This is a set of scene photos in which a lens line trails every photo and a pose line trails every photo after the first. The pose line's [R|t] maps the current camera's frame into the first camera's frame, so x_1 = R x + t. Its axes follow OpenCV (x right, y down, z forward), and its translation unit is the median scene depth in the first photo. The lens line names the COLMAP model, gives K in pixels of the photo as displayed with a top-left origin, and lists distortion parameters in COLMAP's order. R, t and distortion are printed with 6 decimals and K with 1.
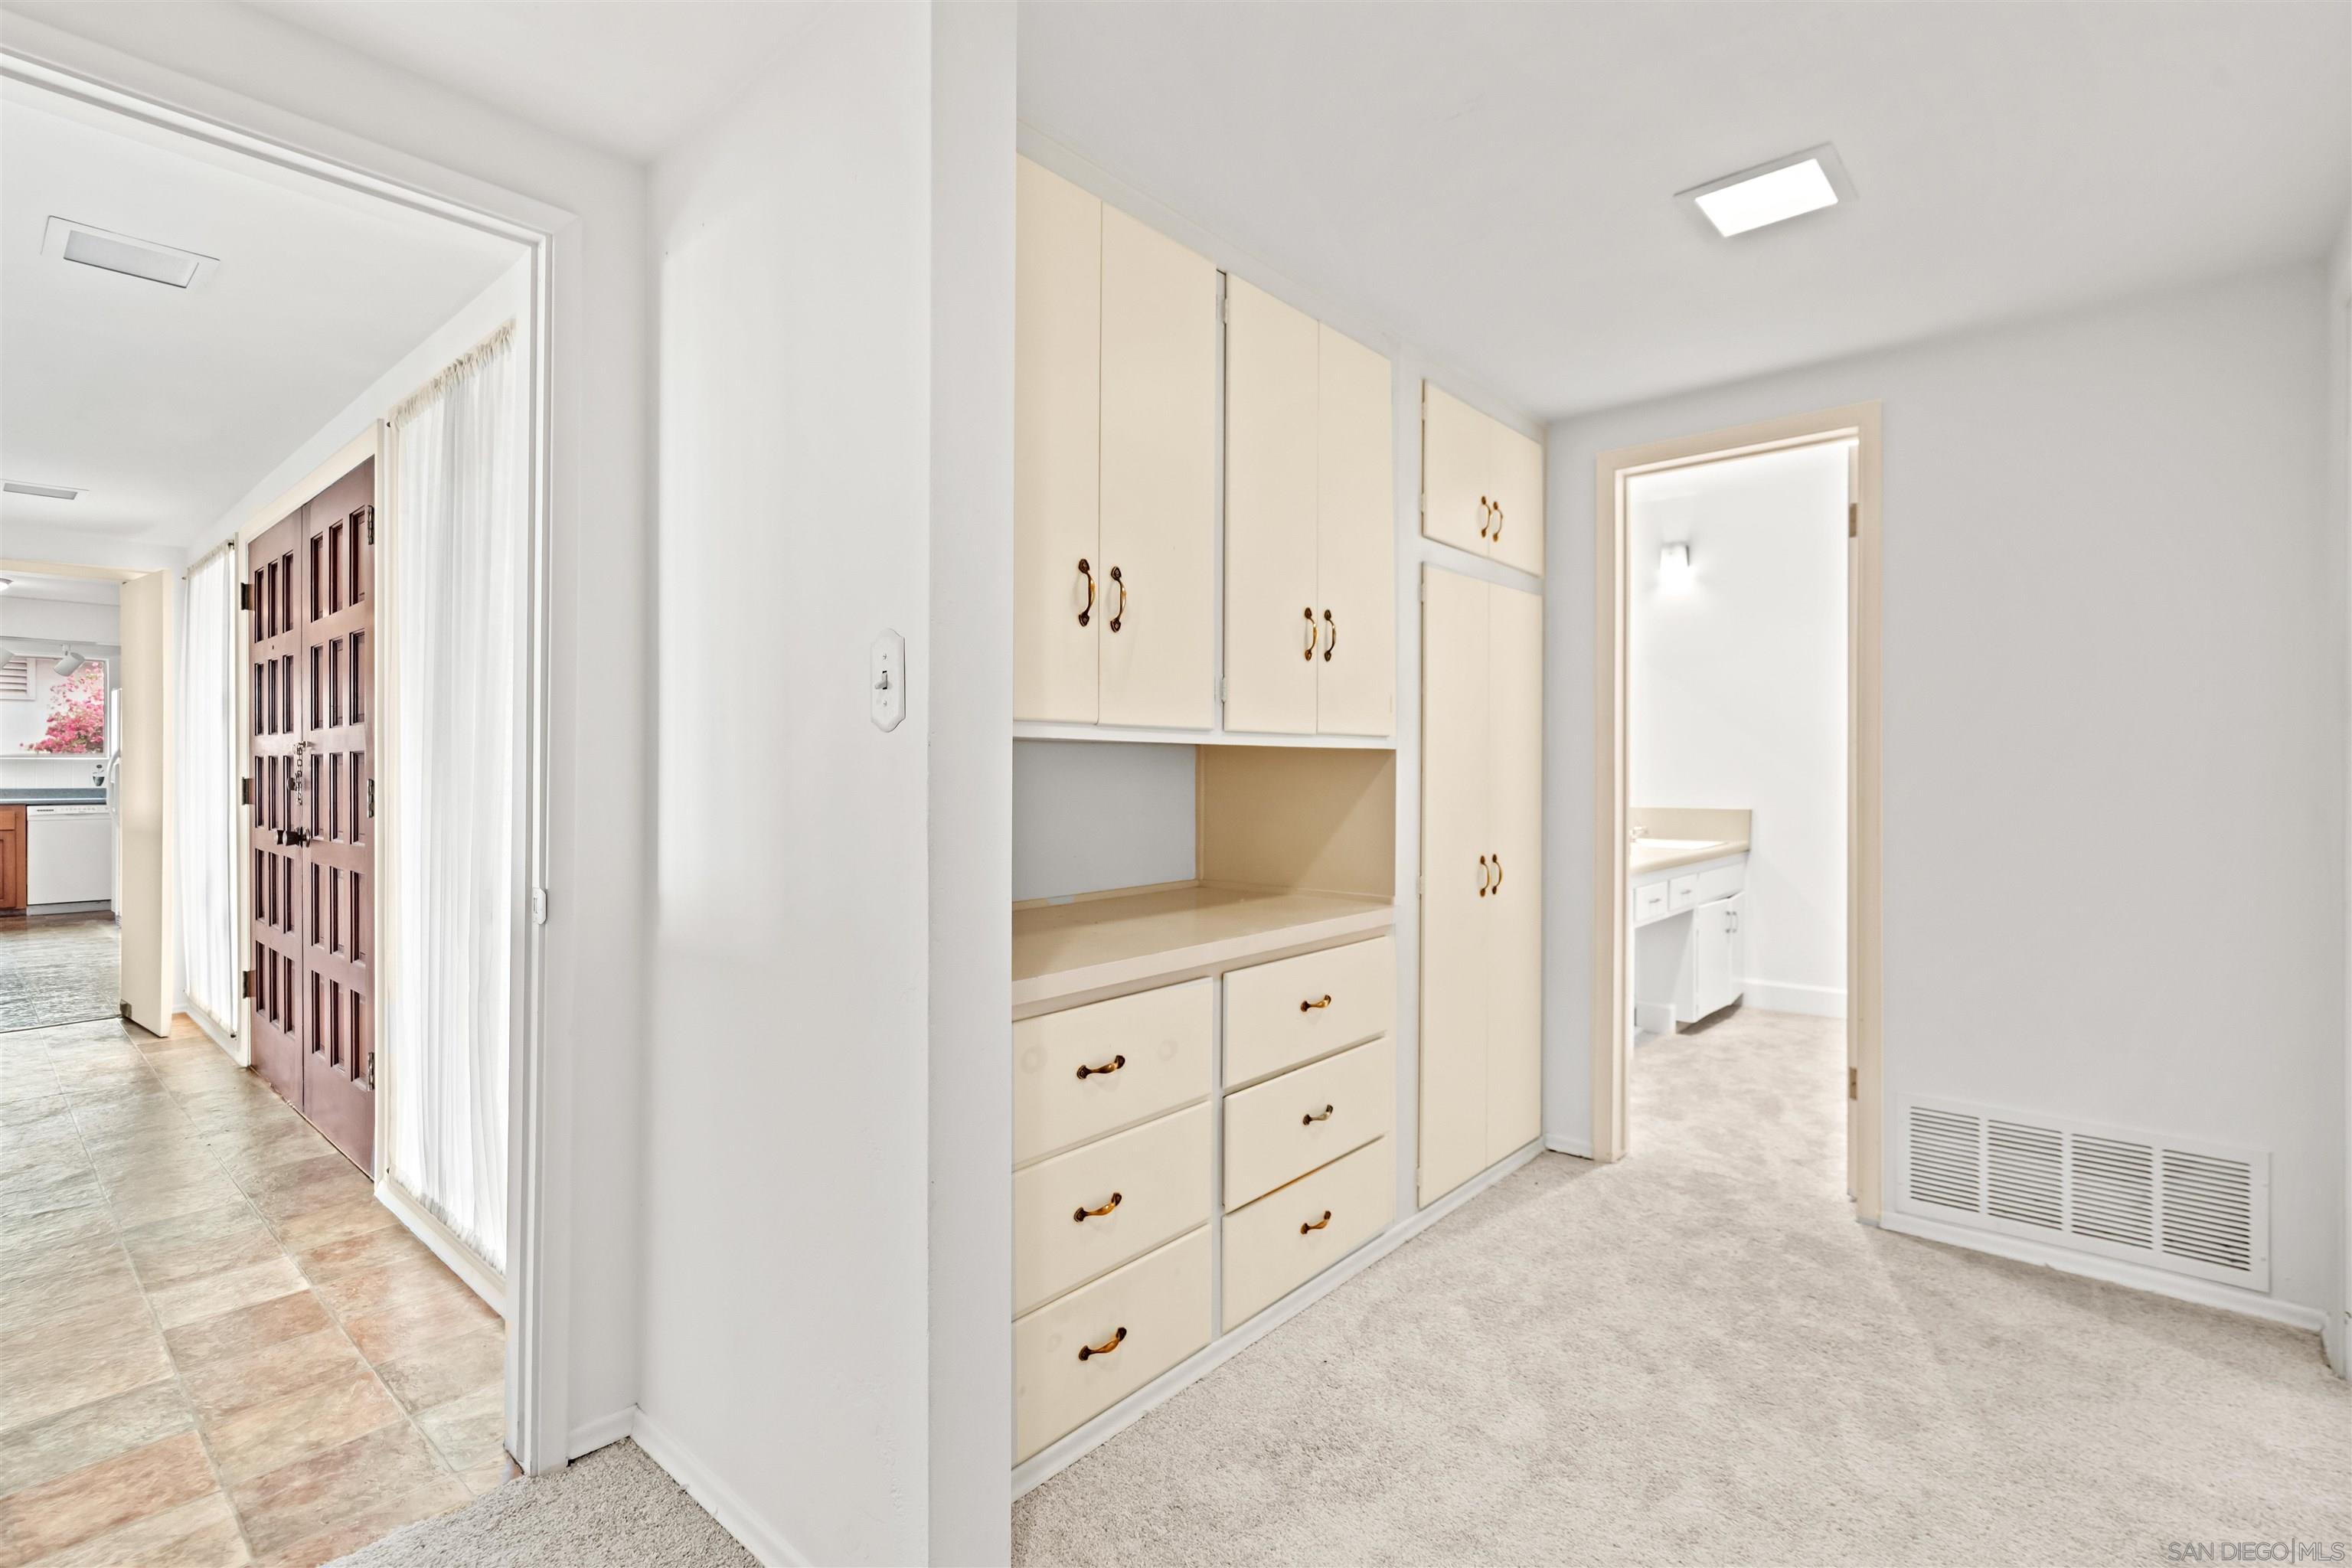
lens RADIAL K [[1085.3, 0, 1166.7], [0, 1085.3, 770.9], [0, 0, 1]] dist [-0.008675, 0.005319]
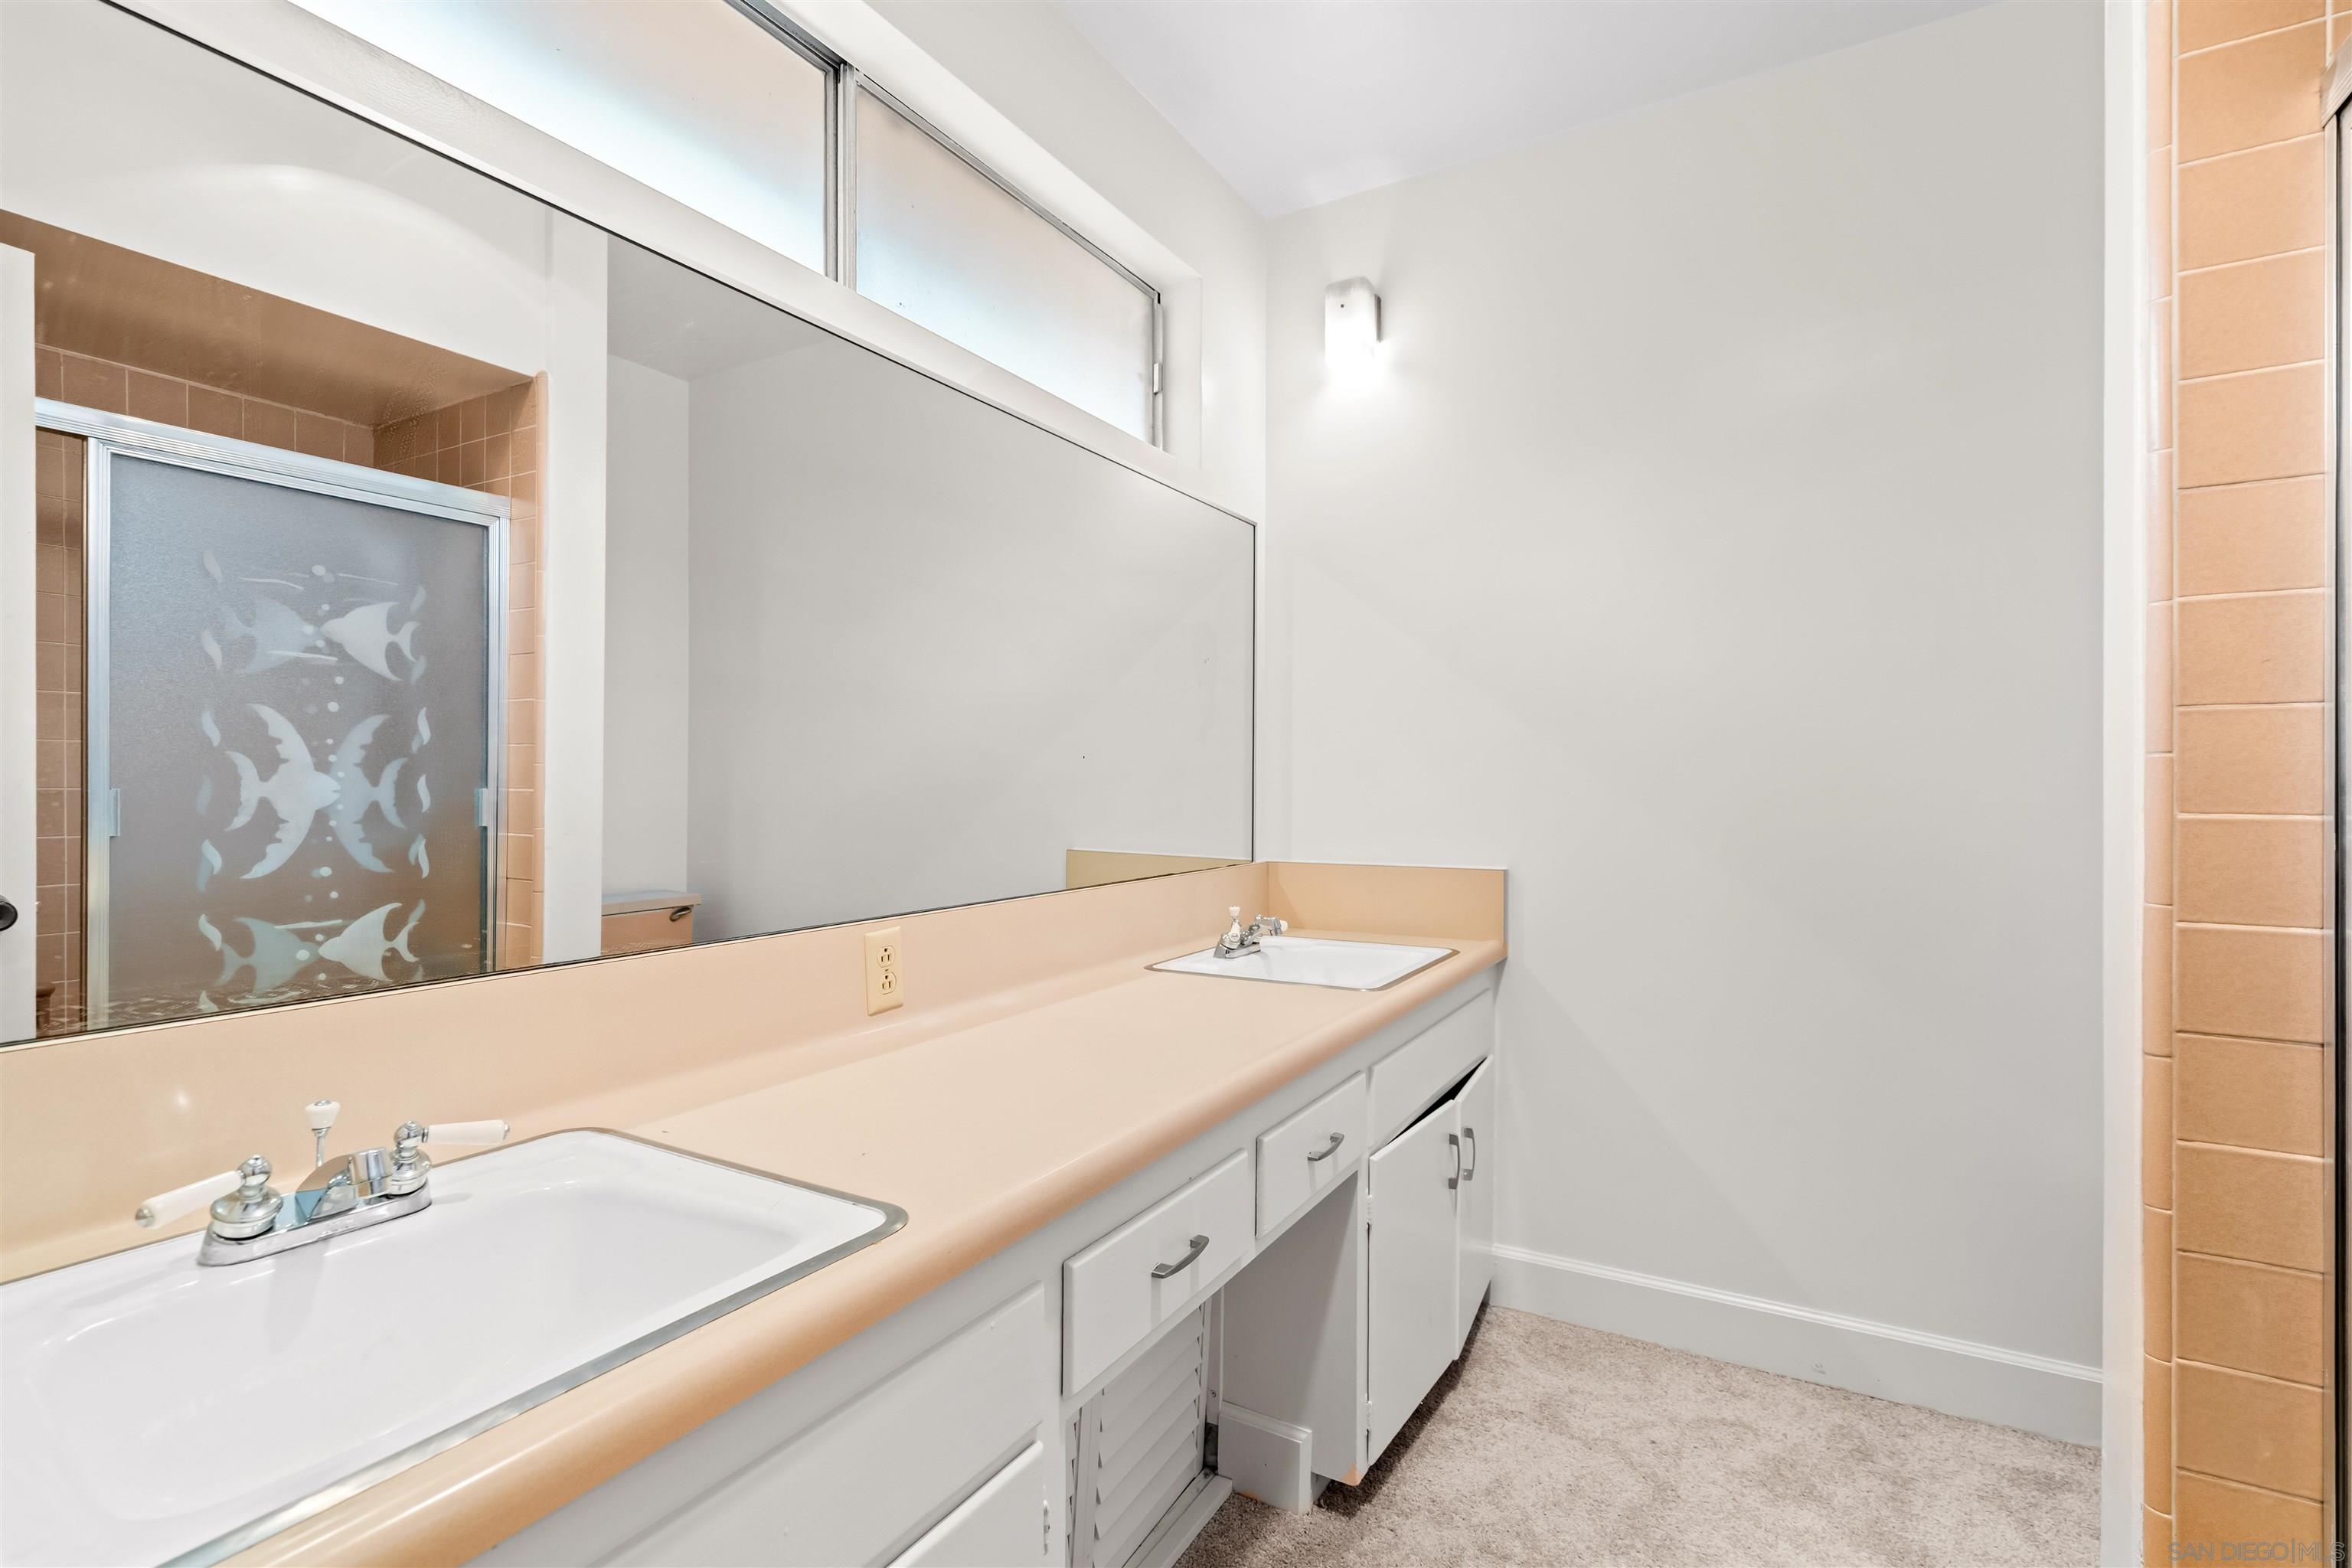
lens RADIAL K [[1085.3, 0, 1178.9], [0, 1085.3, 785.9], [0, 0, 1]] dist [-0.008675, 0.005319]
pose [[0.981178, 0.006465, 0.192996, 0.312087], [-0.006097, 0.999978, -0.002503, -0.002625], [-0.193008, 0.001279, 0.981196, 0.571608]]
